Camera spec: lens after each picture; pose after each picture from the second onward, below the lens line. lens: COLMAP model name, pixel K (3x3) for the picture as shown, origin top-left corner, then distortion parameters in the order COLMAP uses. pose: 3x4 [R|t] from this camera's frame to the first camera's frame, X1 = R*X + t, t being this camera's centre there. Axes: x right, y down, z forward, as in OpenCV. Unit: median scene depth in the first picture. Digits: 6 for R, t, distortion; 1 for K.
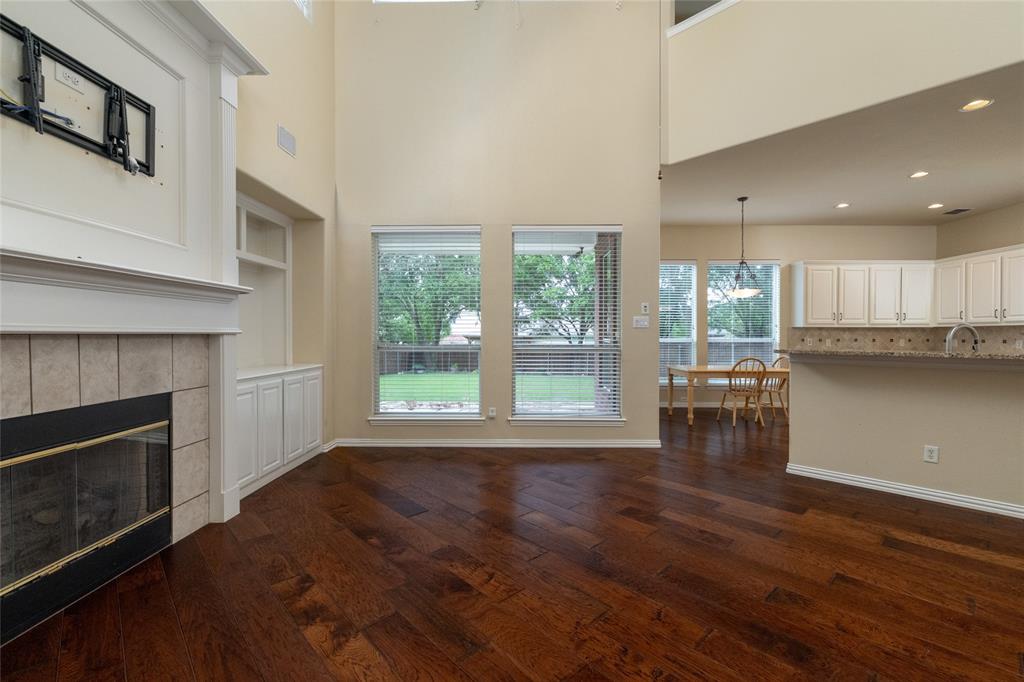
lens RADIAL K [[443.7, 0, 512.0], [0, 443.7, 341.0], [0, 0, 1]] dist [-0.002231, 0.000381]
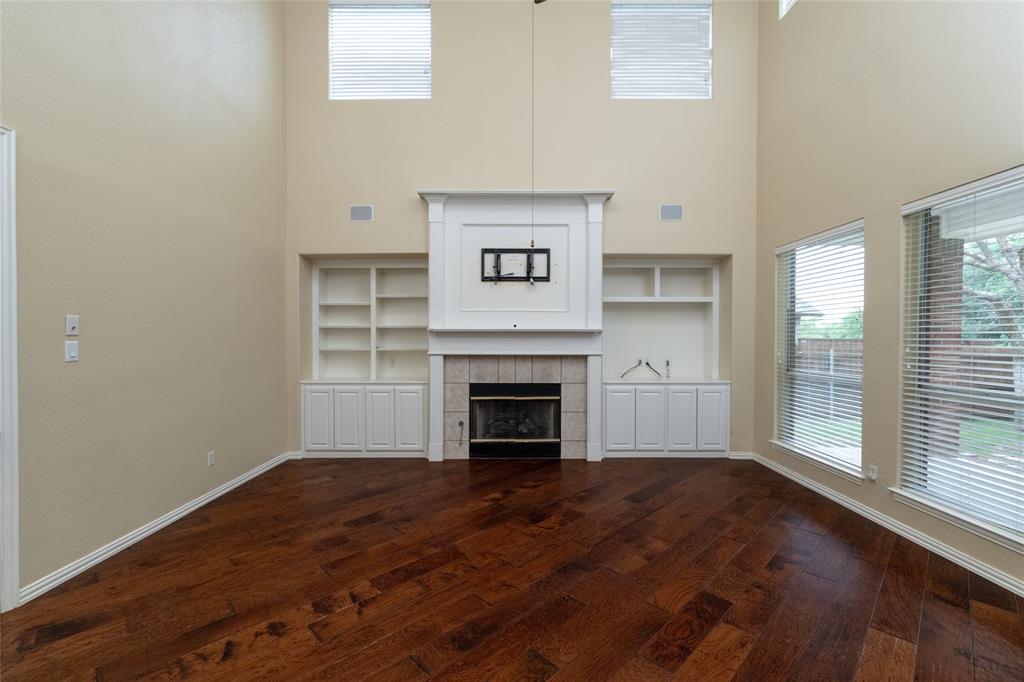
lens RADIAL K [[443.7, 0, 512.0], [0, 443.7, 341.0], [0, 0, 1]] dist [-0.002231, 0.000381]
pose [[0.011171, 0.010264, -0.999885, 1.350164], [-0.016151, 0.999819, 0.010083, -0.101903], [0.999807, 0.016036, 0.011334, 0.806859]]
